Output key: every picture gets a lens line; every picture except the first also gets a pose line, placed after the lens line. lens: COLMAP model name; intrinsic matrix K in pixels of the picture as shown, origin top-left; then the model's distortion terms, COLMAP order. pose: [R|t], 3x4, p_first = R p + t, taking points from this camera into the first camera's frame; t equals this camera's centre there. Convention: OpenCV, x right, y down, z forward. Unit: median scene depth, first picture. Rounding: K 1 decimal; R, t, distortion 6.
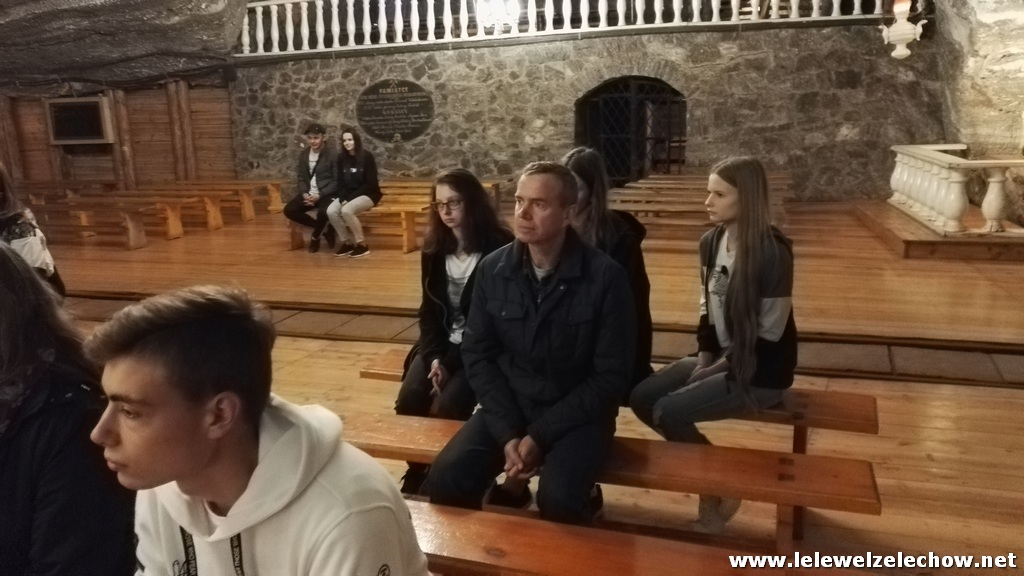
lens RADIAL K [[818.4, 0, 512.0], [0, 818.4, 288.0], [0, 0, 1]] dist [0.026198, 0.066912]
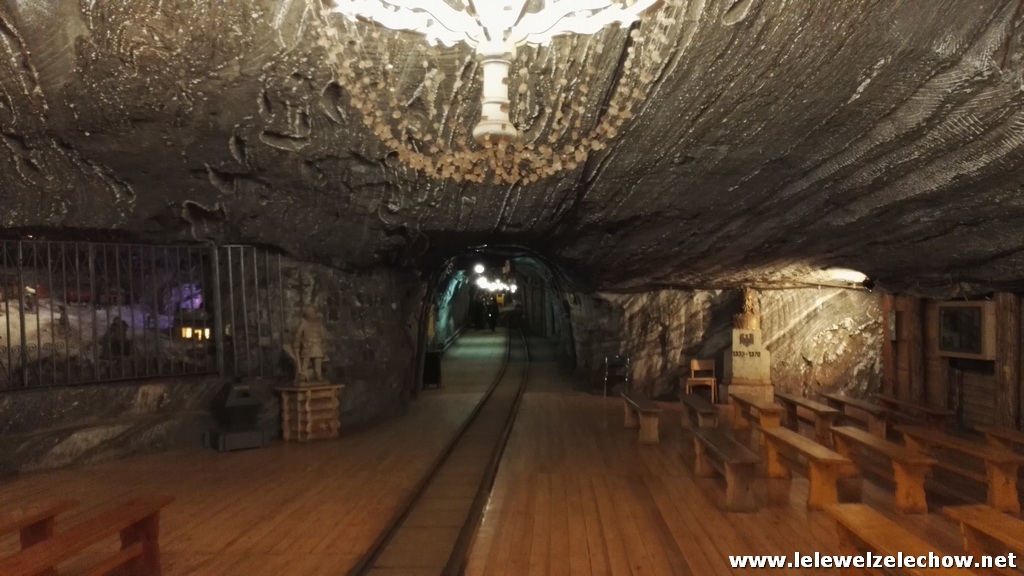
lens RADIAL K [[828.1, 0, 514.2], [0, 828.1, 295.2], [0, 0, 1]] dist [0.036830, -0.001066]
pose [[0.282500, 0.023934, -0.958969, 0.145912], [-0.219226, 0.974843, -0.040251, -0.122026], [0.933881, 0.221602, 0.280641, 0.418462]]
